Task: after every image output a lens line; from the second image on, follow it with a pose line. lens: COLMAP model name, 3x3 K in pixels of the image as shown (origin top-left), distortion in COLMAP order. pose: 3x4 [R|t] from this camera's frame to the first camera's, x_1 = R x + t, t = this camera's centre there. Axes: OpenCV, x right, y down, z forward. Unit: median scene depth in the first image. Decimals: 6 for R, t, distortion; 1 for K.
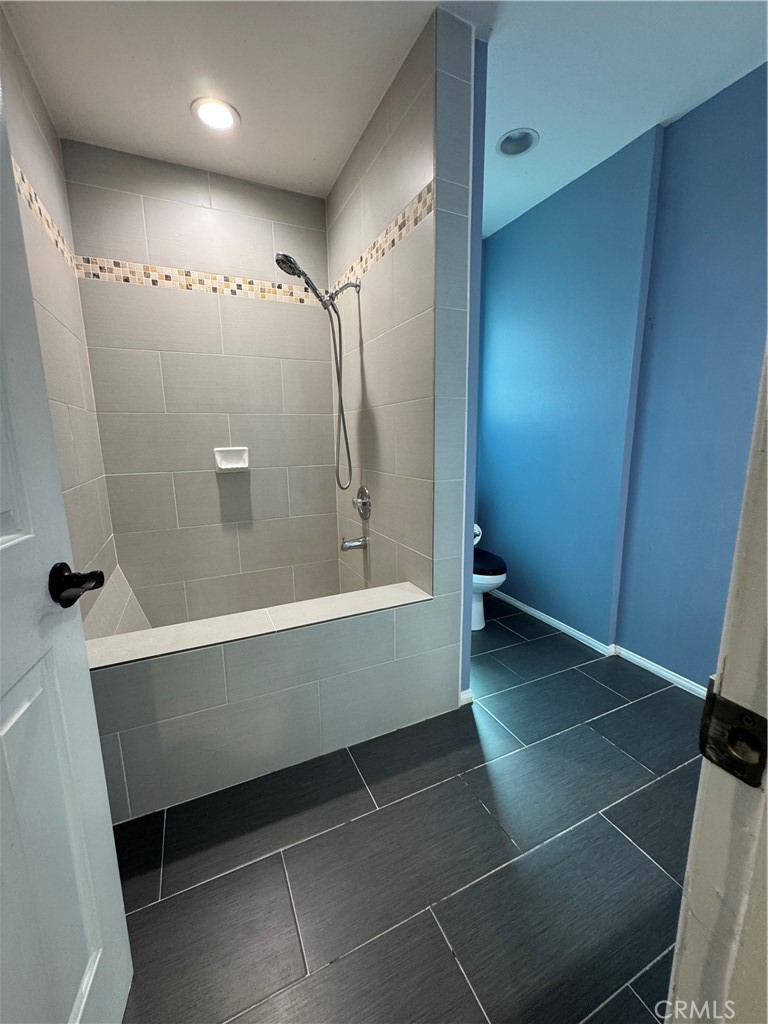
lens RADIAL K [[411.1, 0, 382.7], [0, 411.1, 511.5], [0, 0, 1]] dist [-0.000076, 0.000101]
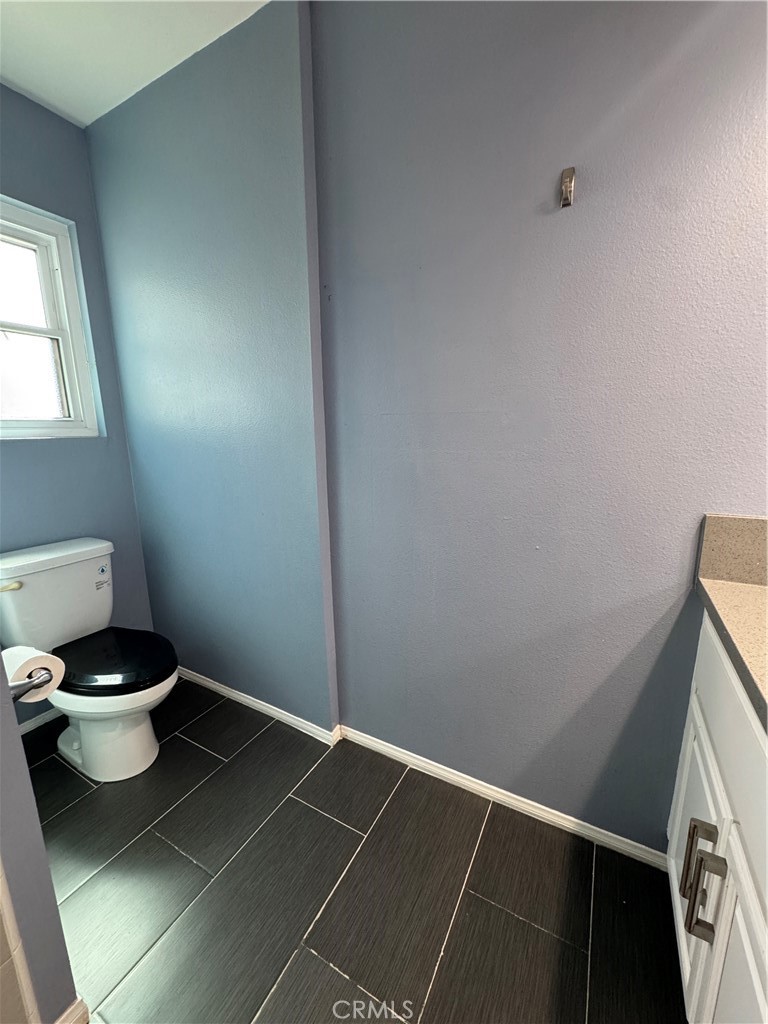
lens RADIAL K [[411.1, 0, 382.6], [0, 411.1, 511.8], [0, 0, 1]] dist [-0.000076, 0.000101]
pose [[0.807855, -0.120126, 0.577009, 0.241839], [0.115191, 0.992309, 0.045311, -0.088730], [-0.578014, 0.029862, 0.815480, 0.330706]]
